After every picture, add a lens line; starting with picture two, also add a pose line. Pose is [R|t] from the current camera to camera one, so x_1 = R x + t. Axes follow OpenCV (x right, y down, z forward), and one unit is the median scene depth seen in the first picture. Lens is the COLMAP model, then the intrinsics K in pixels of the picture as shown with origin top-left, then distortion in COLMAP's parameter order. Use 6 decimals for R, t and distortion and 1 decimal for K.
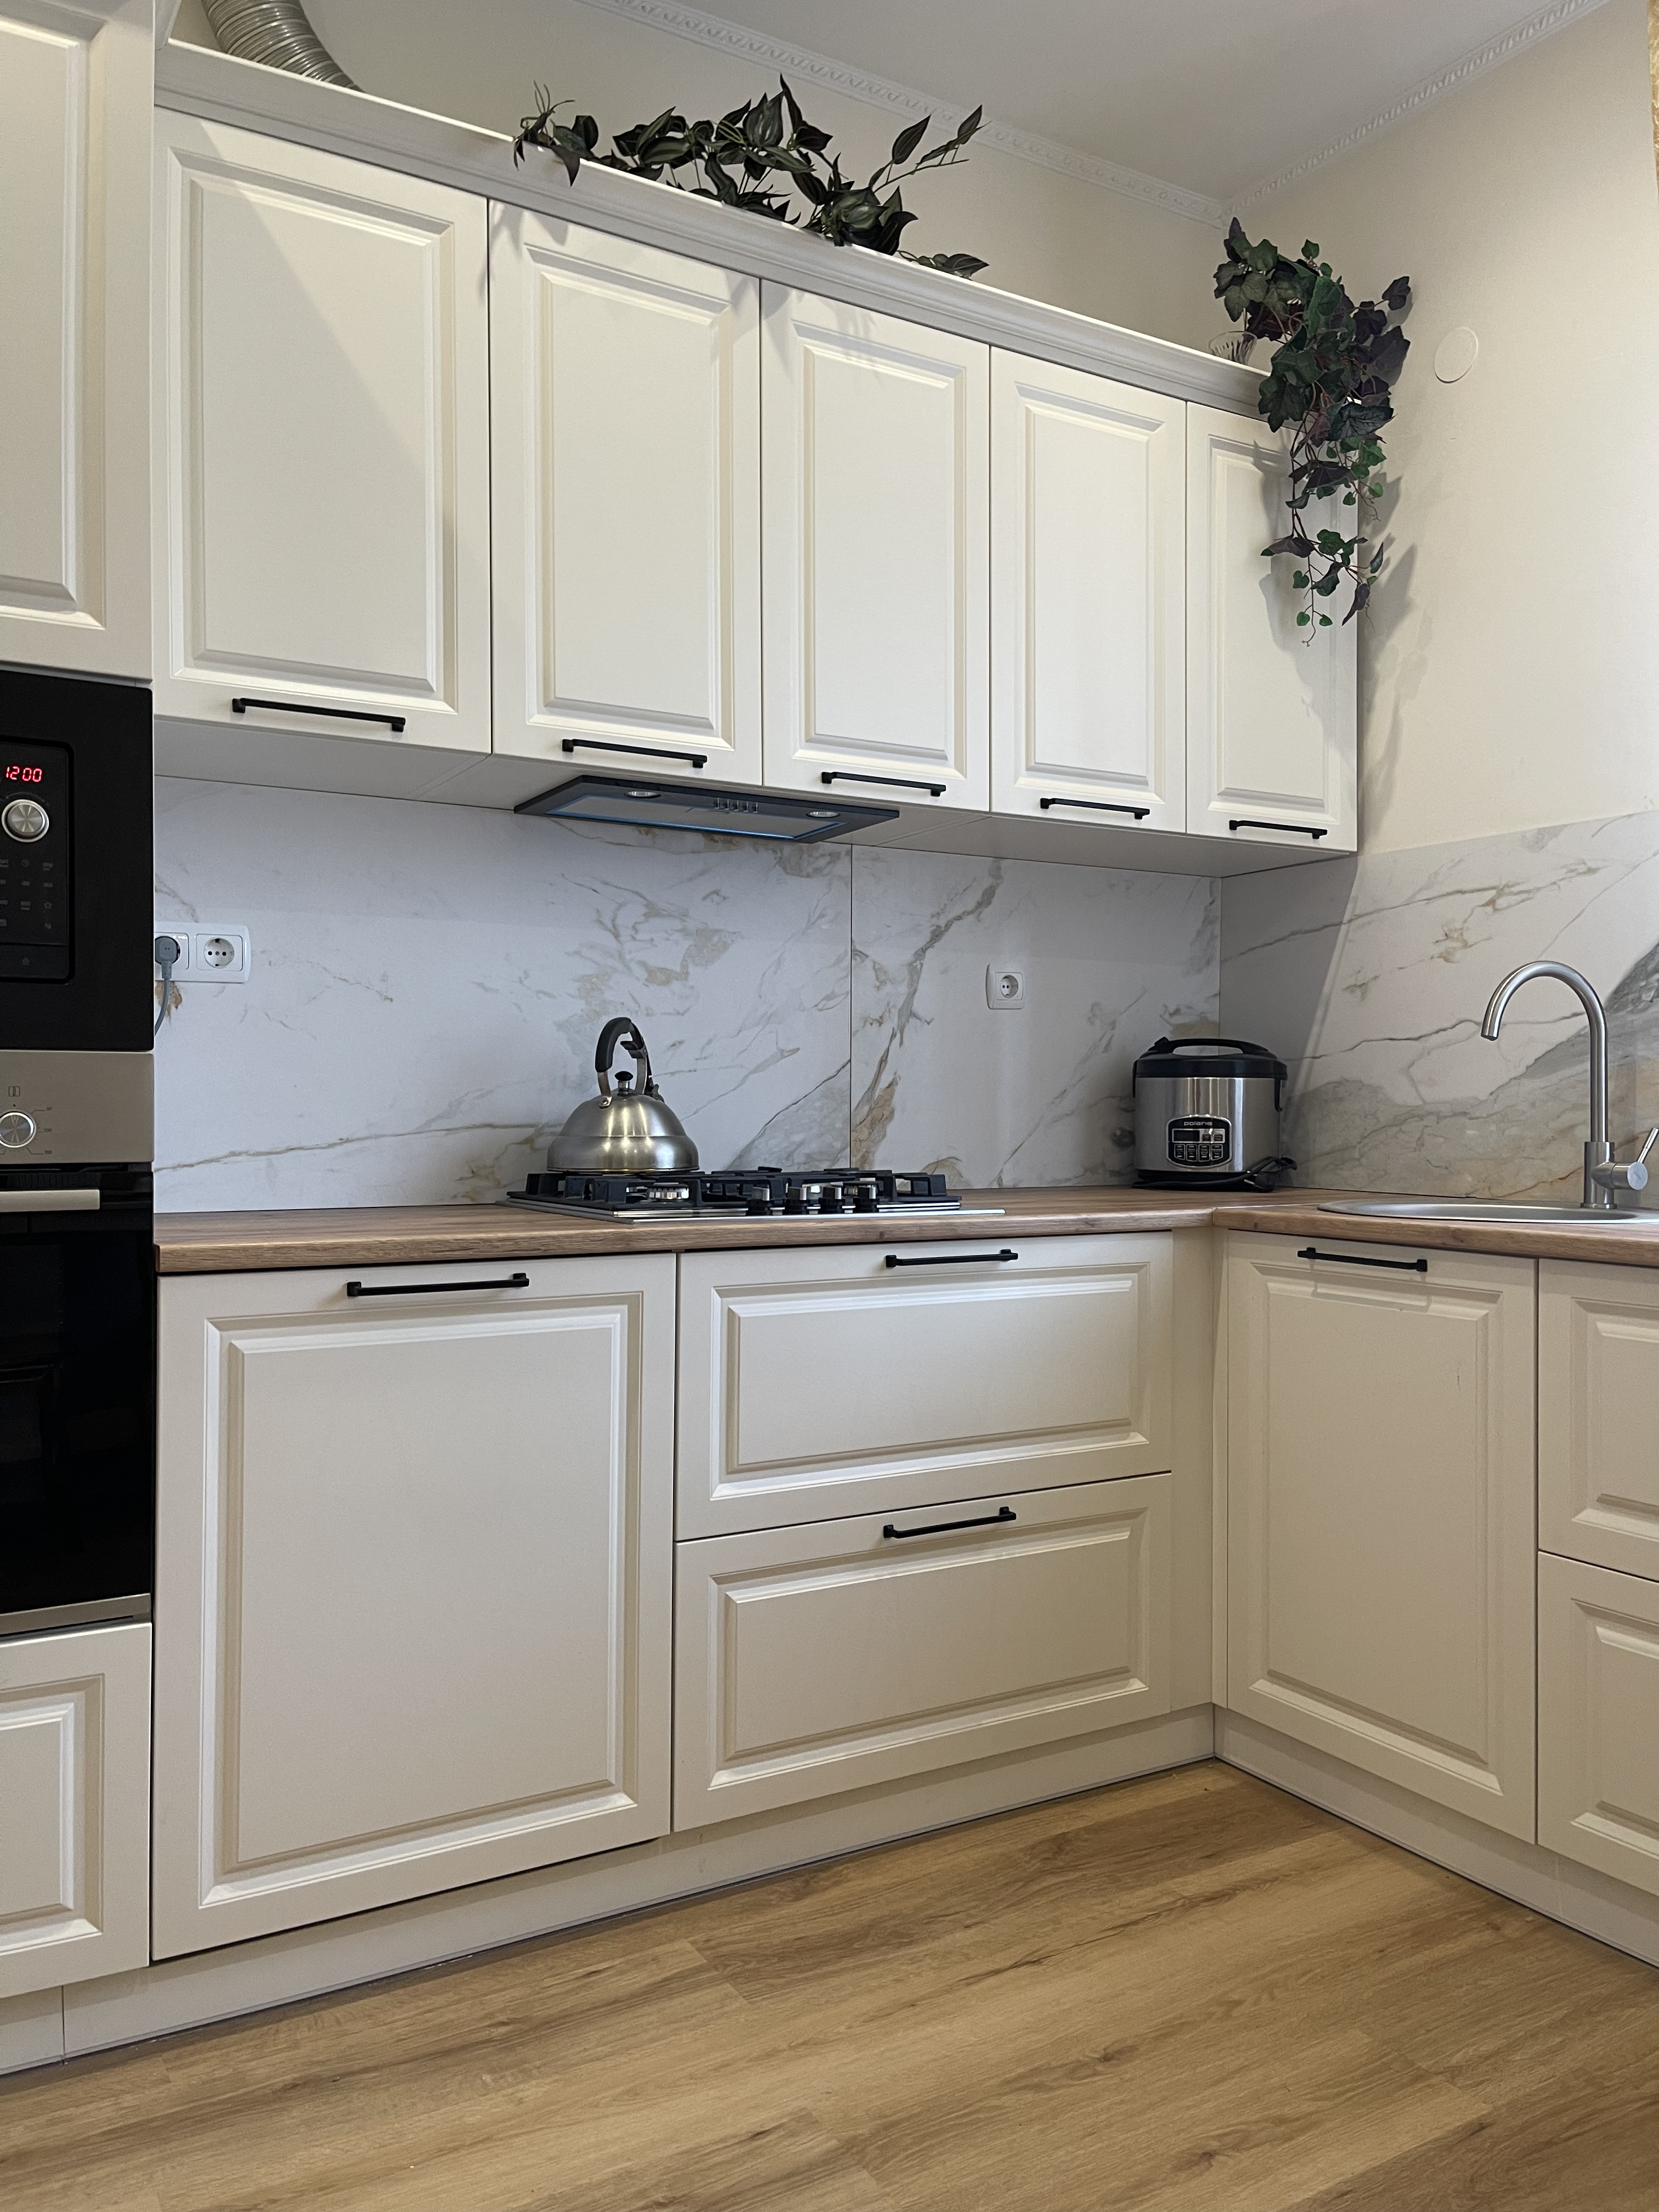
lens RADIAL K [[1673.5, 0, 830.3], [0, 1673.5, 1111.9], [0, 0, 1]] dist [0.068269, -0.076096]
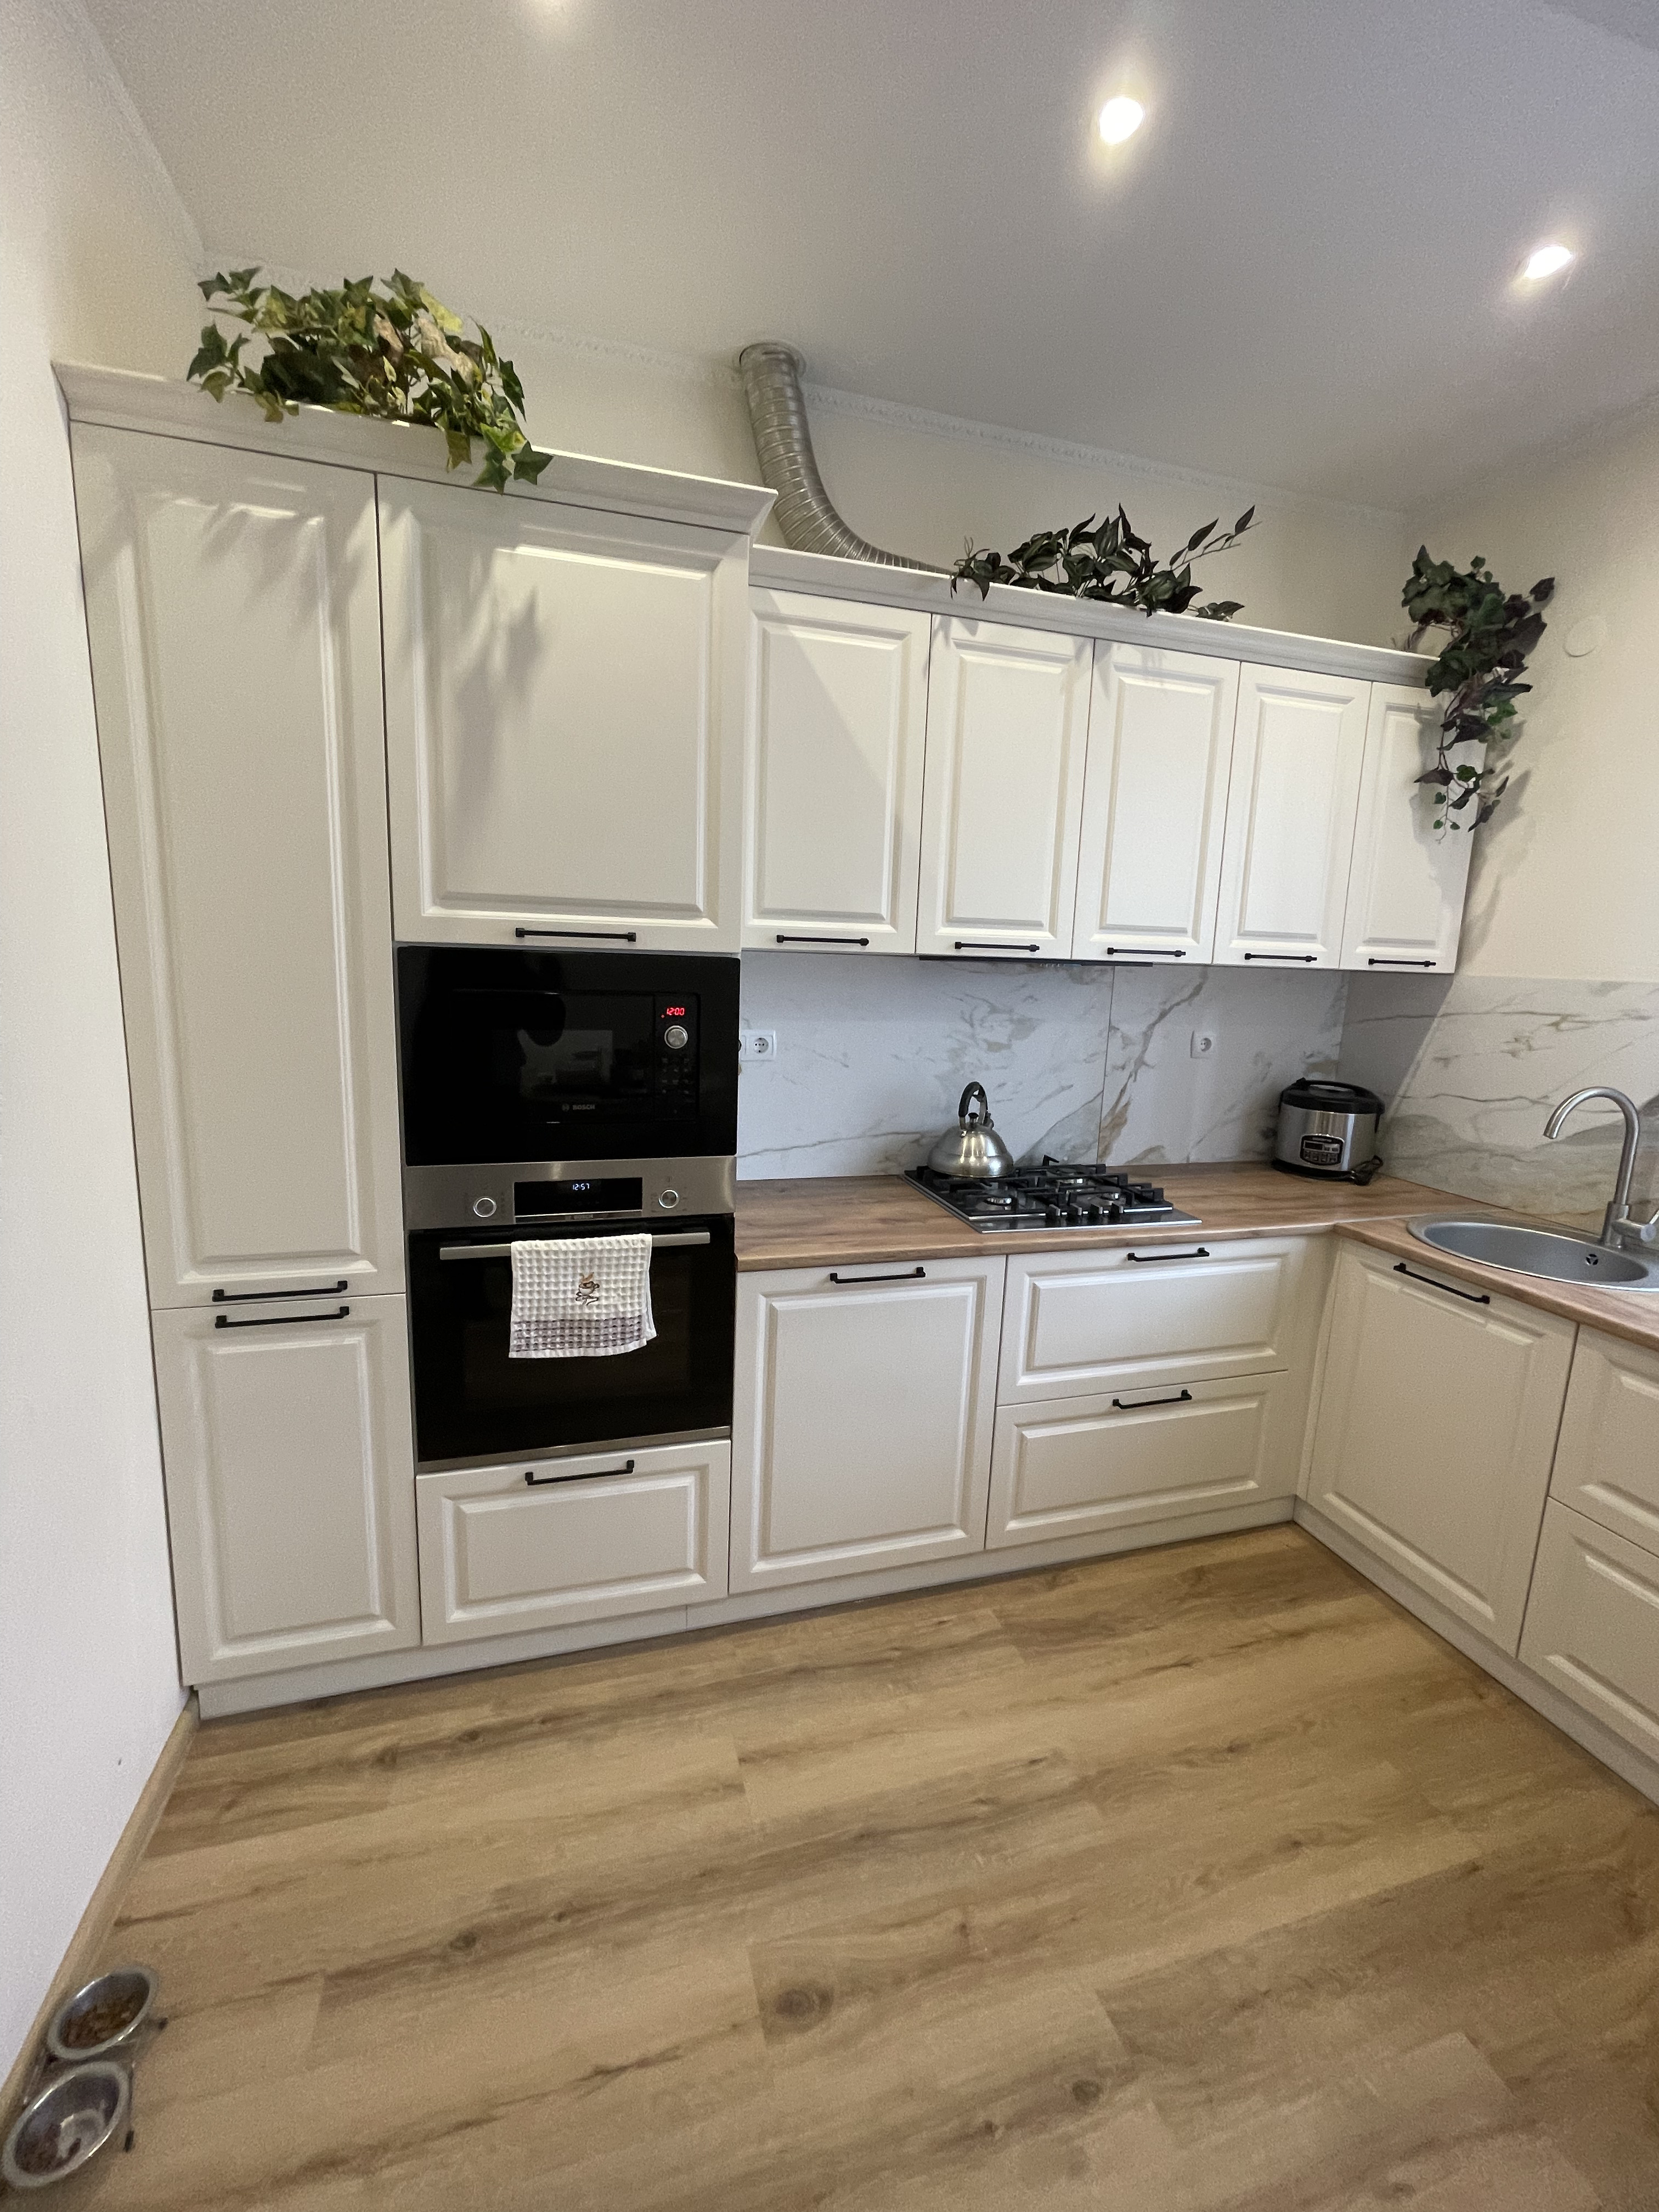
lens RADIAL K [[891.7, 0, 814.7], [0, 891.7, 1095.6], [0, 0, 1]] dist [-0.000069, 0.000818]
pose [[0.967978, 0.070882, -0.240821, -0.061864], [-0.033254, 0.987061, 0.156860, -0.185285], [0.248824, -0.143828, 0.957810, 0.066233]]
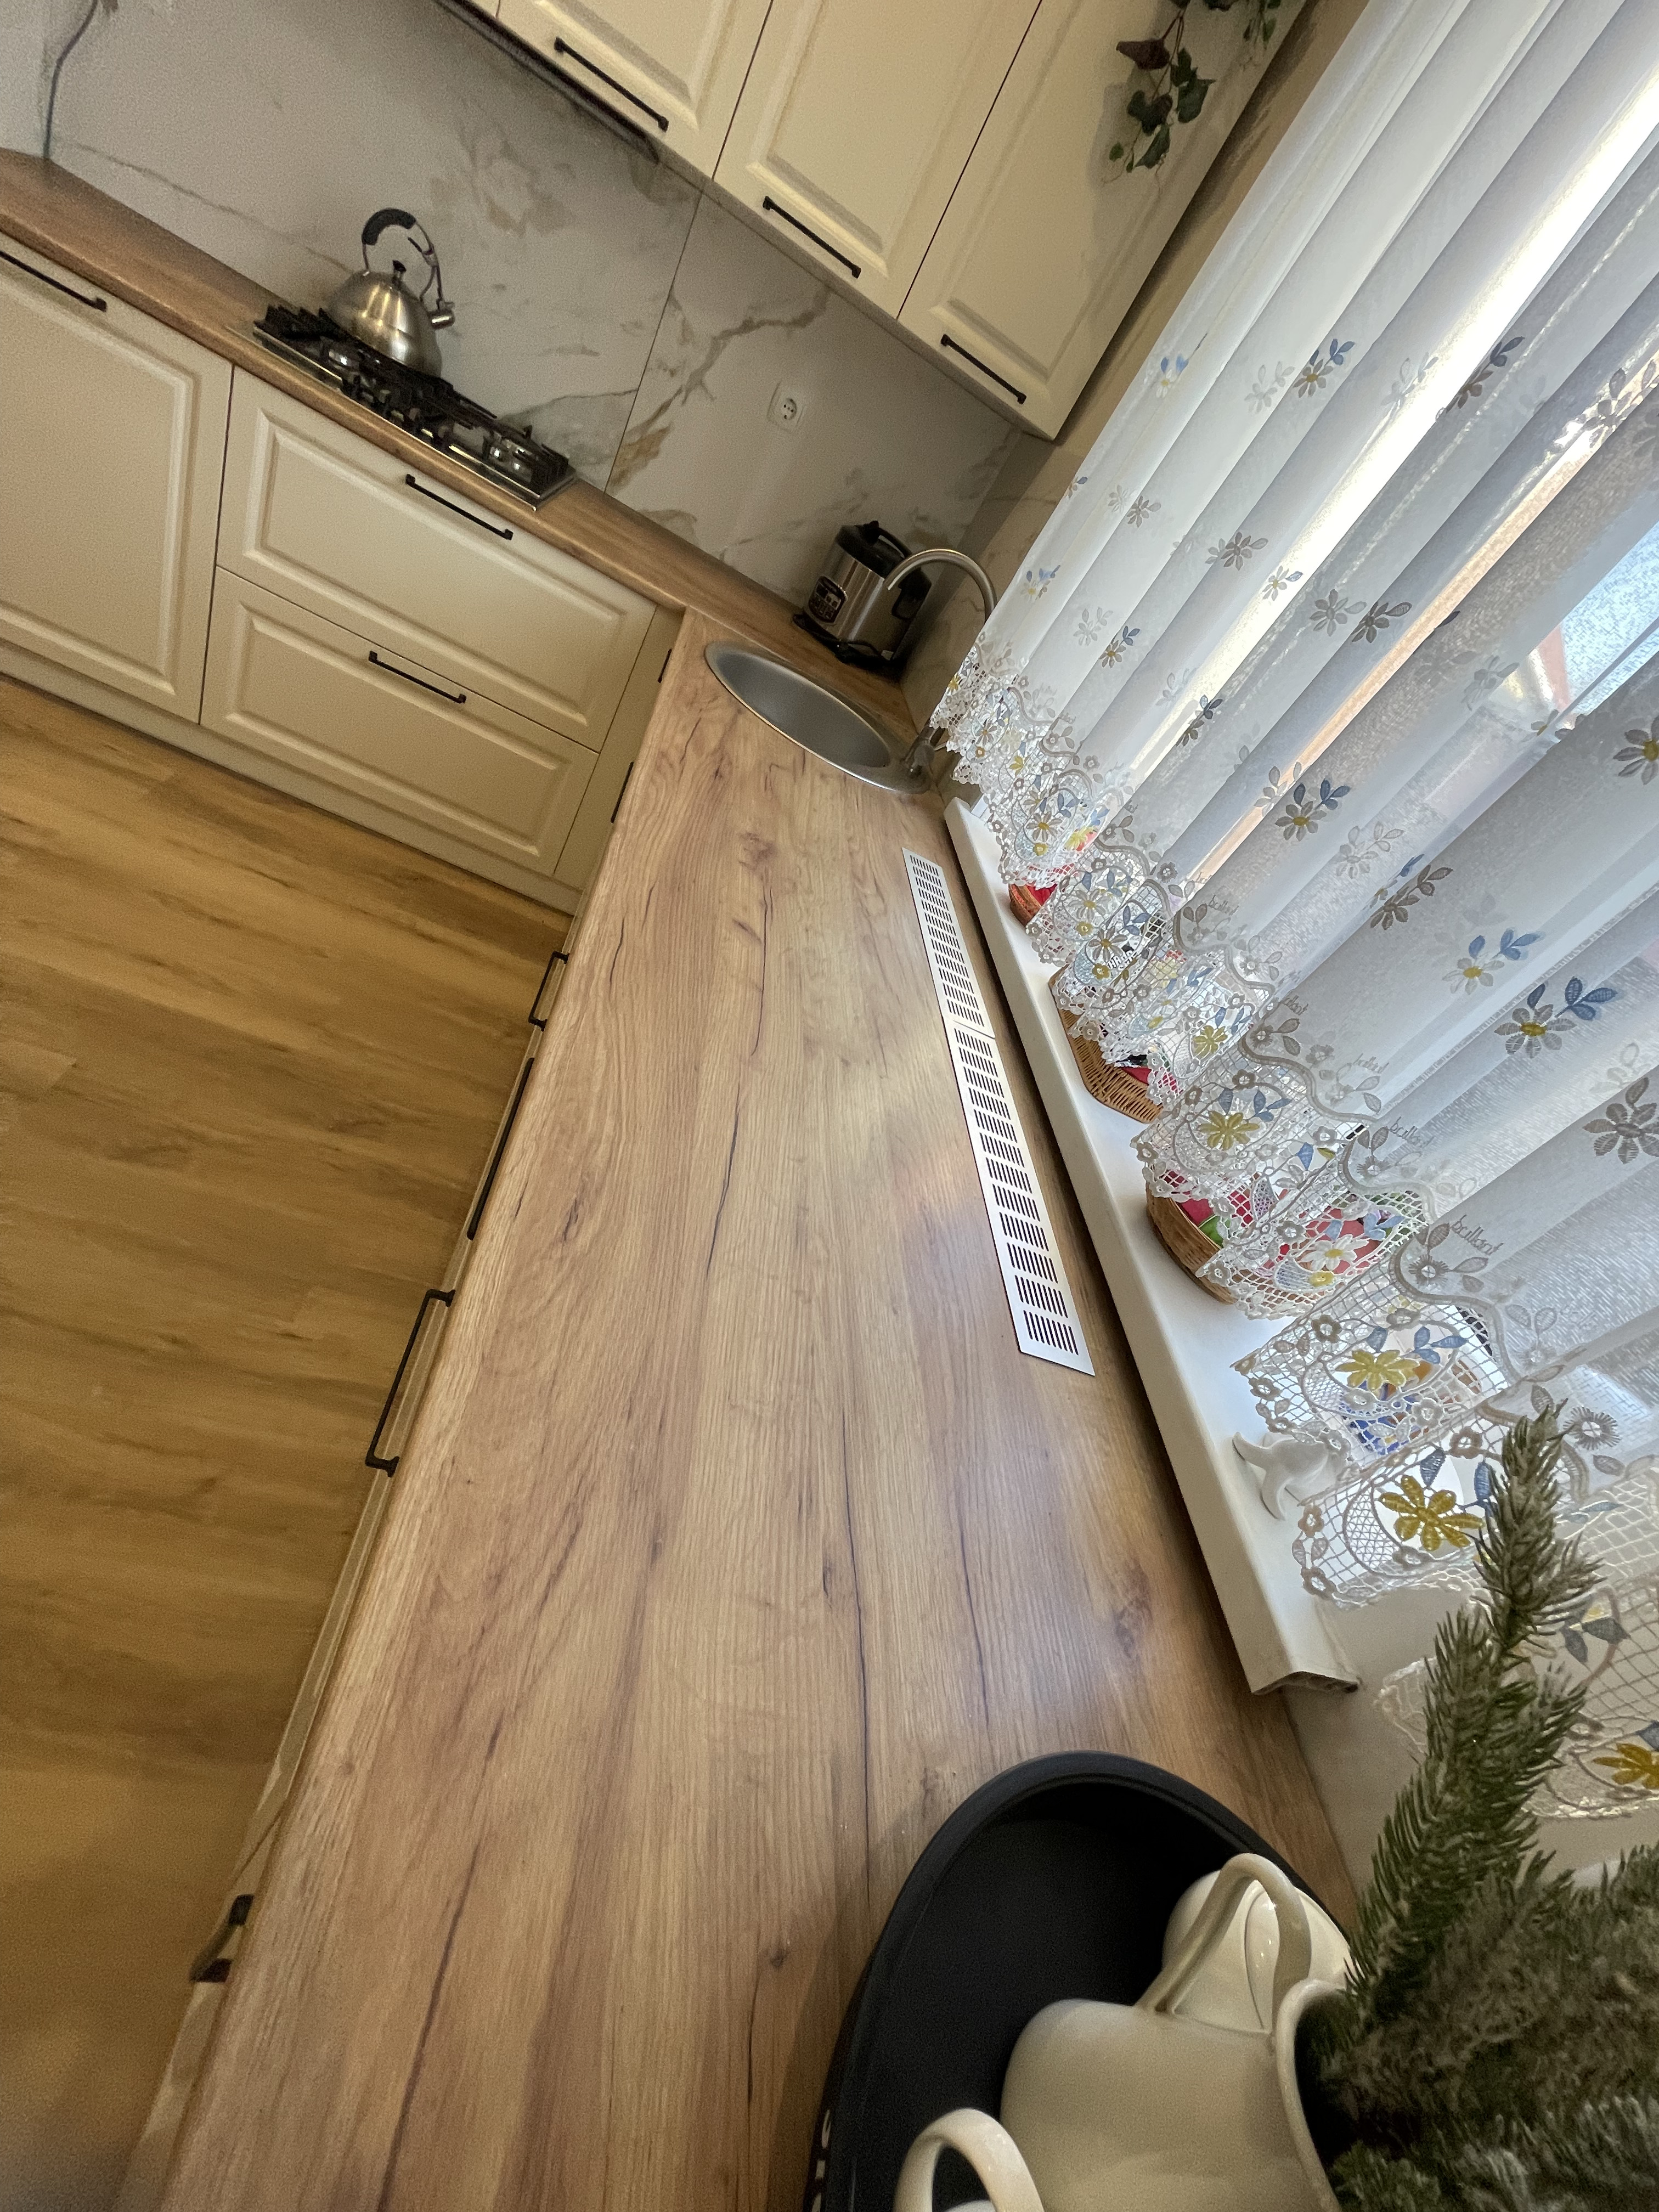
lens RADIAL K [[891.7, 0, 814.7], [0, 891.7, 1095.6], [0, 0, 1]] dist [-0.000069, 0.000818]
pose [[0.772186, 0.626988, -0.103032, 0.654948], [-0.478636, 0.680627, 0.554666, -0.130271], [0.417895, -0.378990, 0.825669, 0.278945]]
